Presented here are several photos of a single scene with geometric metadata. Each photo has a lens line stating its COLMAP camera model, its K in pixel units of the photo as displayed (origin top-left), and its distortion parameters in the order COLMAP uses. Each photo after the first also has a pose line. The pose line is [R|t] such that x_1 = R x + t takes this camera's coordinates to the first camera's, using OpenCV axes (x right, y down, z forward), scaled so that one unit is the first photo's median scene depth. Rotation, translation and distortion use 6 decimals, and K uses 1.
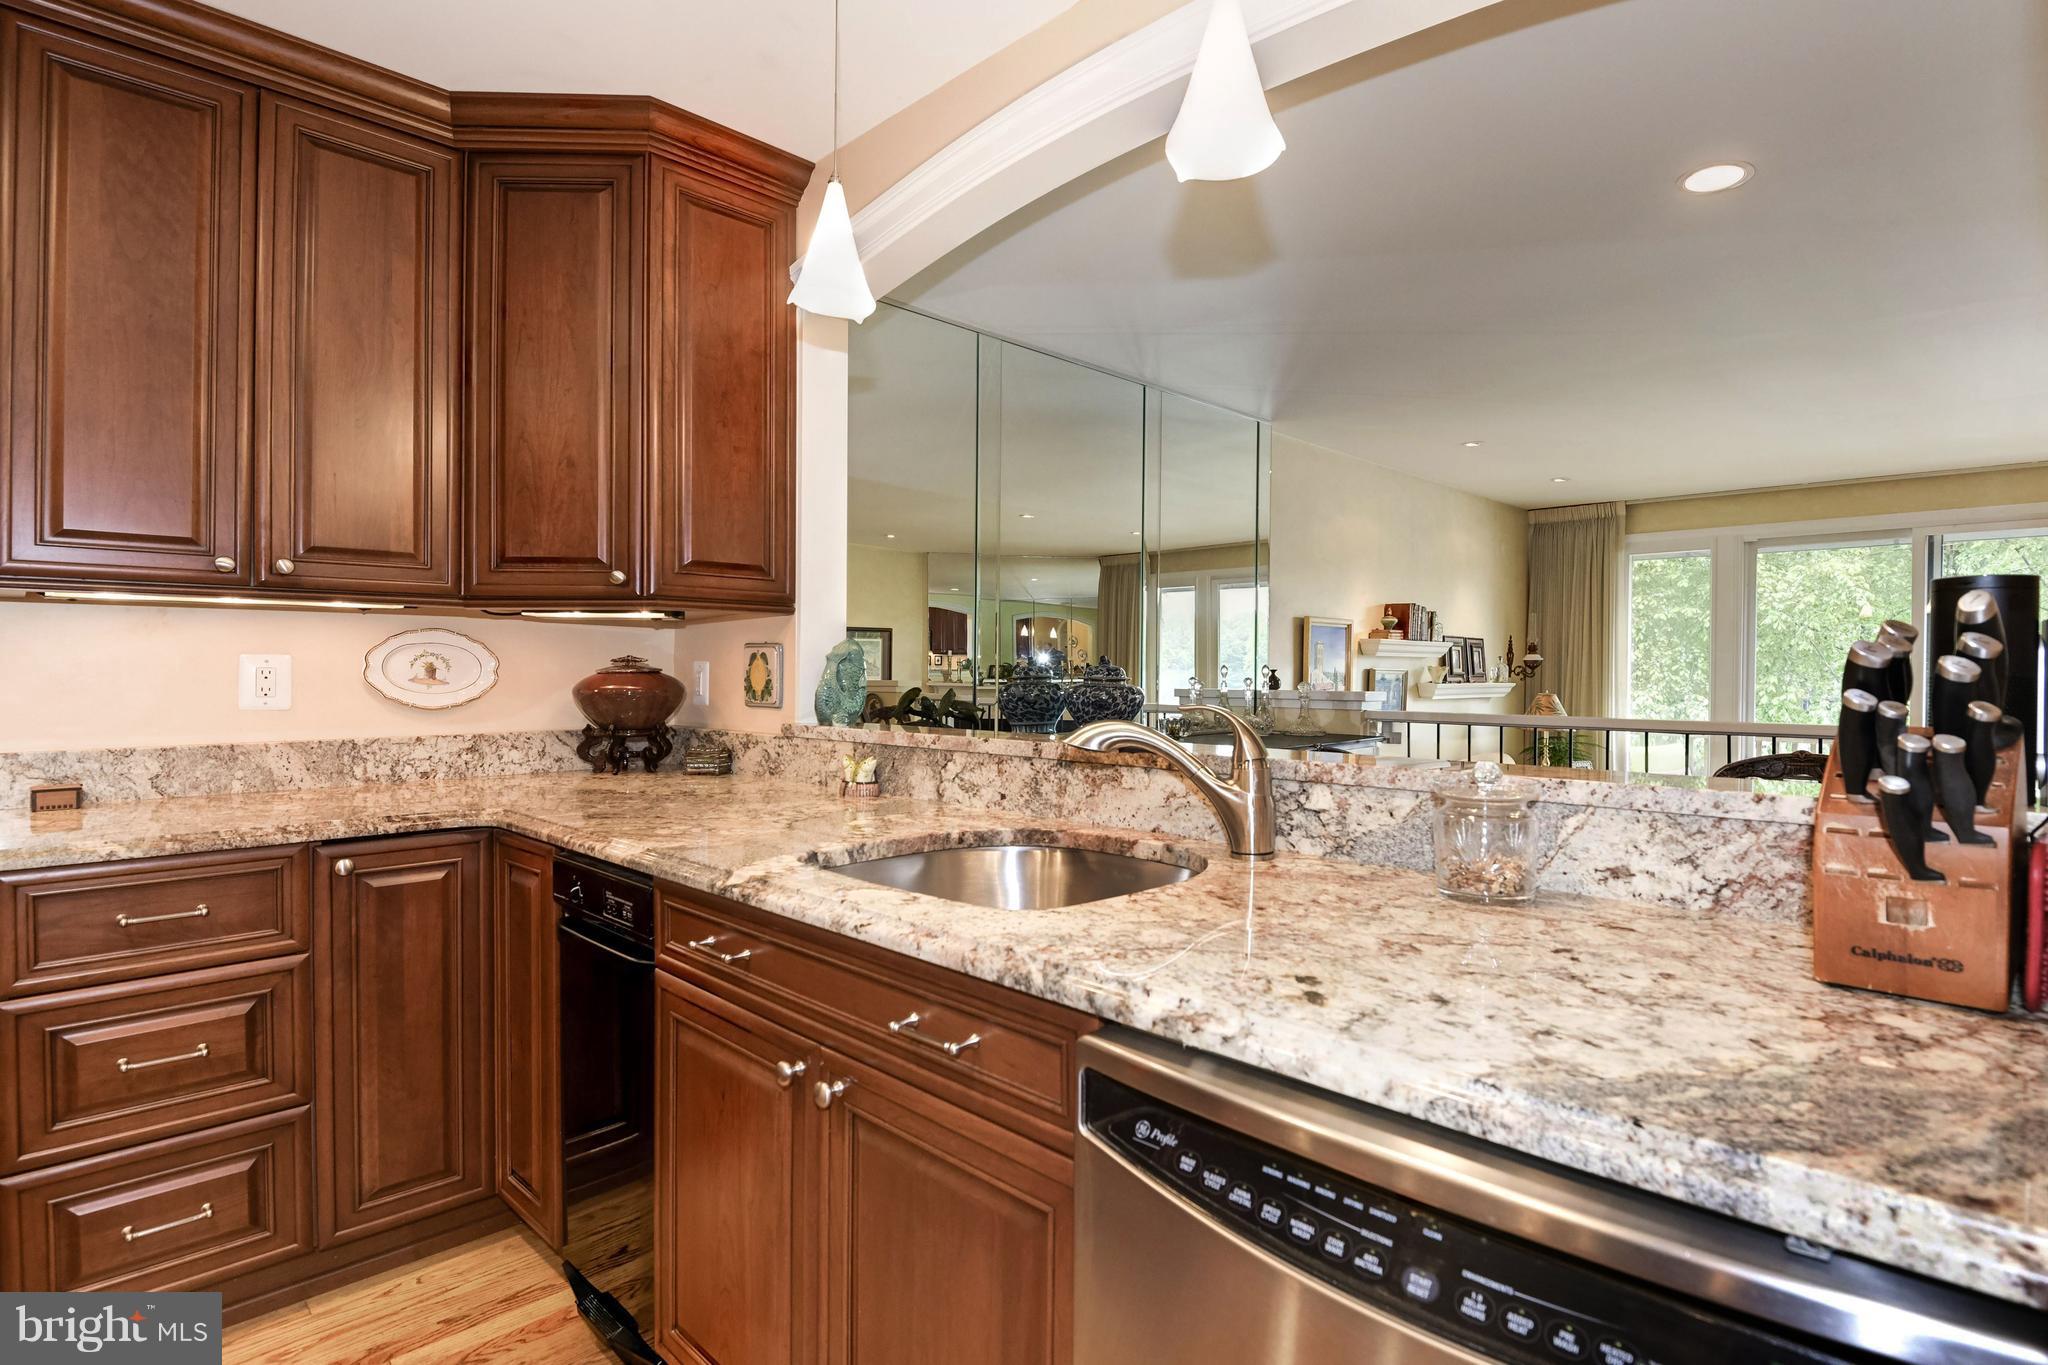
lens RADIAL K [[912.0, 0, 993.2], [0, 912.0, 670.1], [0, 0, 1]] dist [-0.000791, -0.001081]
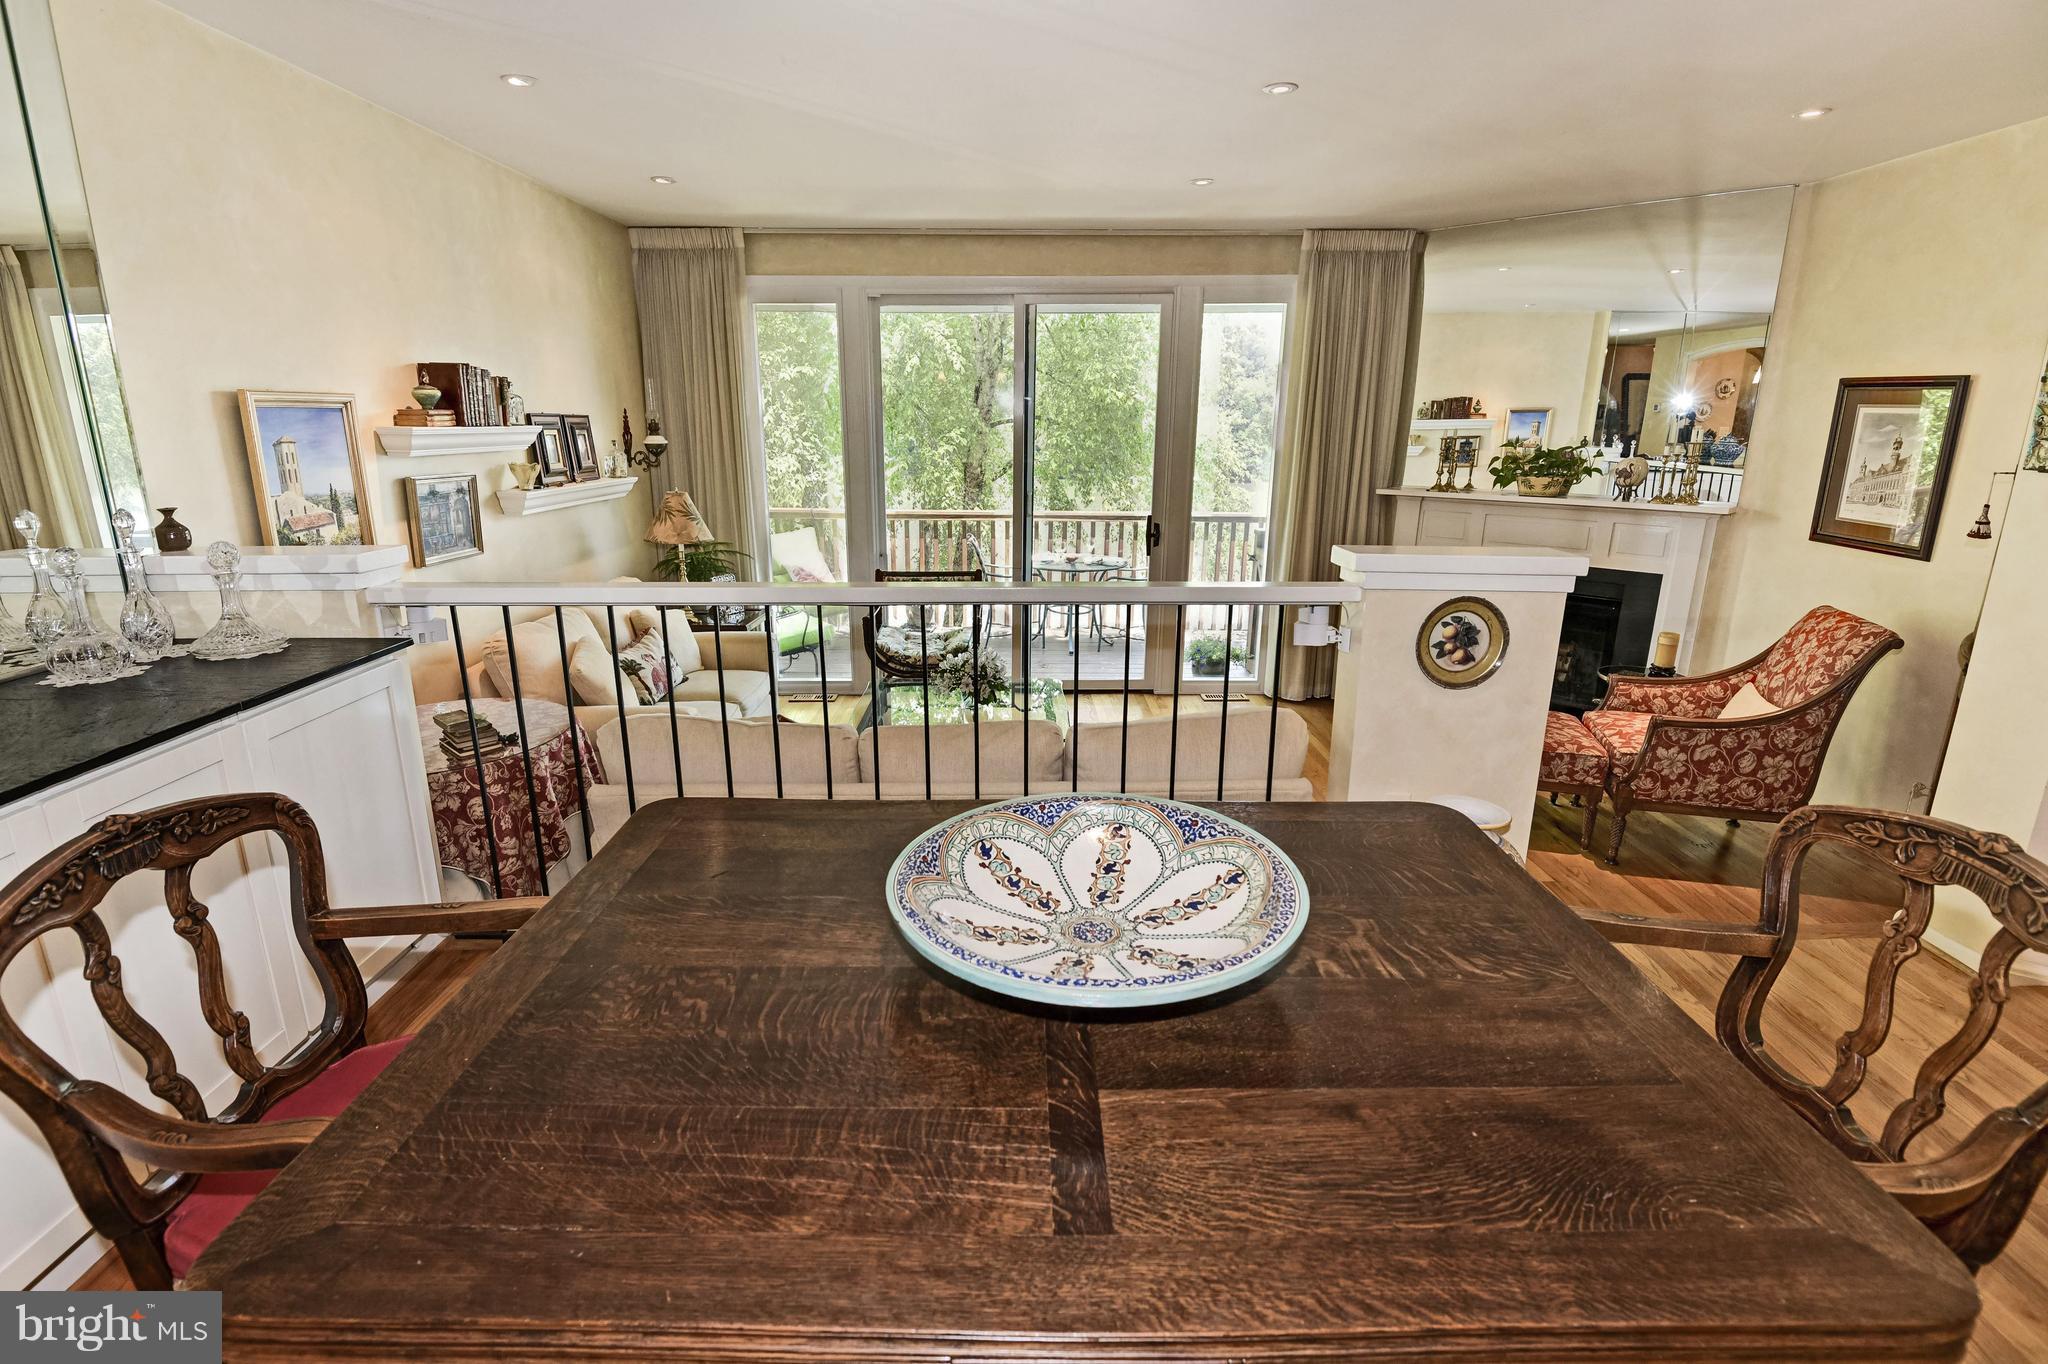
lens RADIAL K [[974.8, 0, 1033.9], [0, 974.8, 684.4], [0, 0, 1]] dist [-0.001634, 0.000408]
pose [[0.637661, -0.221402, 0.737814, 0.161631], [0.014714, 0.961132, 0.275698, -0.038663], [-0.770177, -0.164946, 0.616133, 0.244524]]
